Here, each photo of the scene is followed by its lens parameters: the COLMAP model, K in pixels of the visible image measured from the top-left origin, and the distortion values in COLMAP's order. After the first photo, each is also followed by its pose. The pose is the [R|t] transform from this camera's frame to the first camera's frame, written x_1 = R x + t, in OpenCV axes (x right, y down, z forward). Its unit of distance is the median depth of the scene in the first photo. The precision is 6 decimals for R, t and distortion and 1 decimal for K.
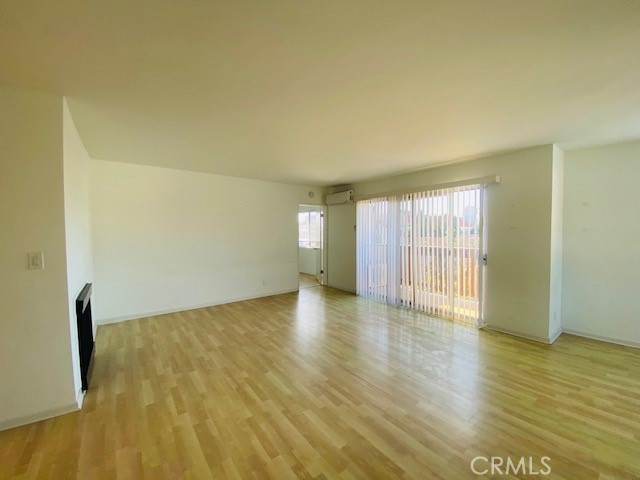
lens RADIAL K [[263.6, 0, 316.8], [0, 263.6, 238.1], [0, 0, 1]] dist [0.000692, -0.000216]
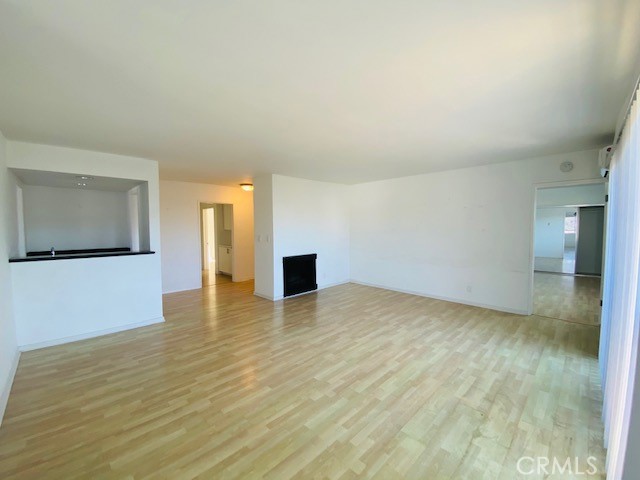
lens RADIAL K [[263.6, 0, 317.2], [0, 263.6, 243.3], [0, 0, 1]] dist [0.000692, -0.000216]
pose [[0.141081, 0.079858, -0.986772, 0.847234], [-0.040026, 0.996386, 0.074914, -0.029073], [0.989189, 0.028928, 0.143768, 0.604749]]
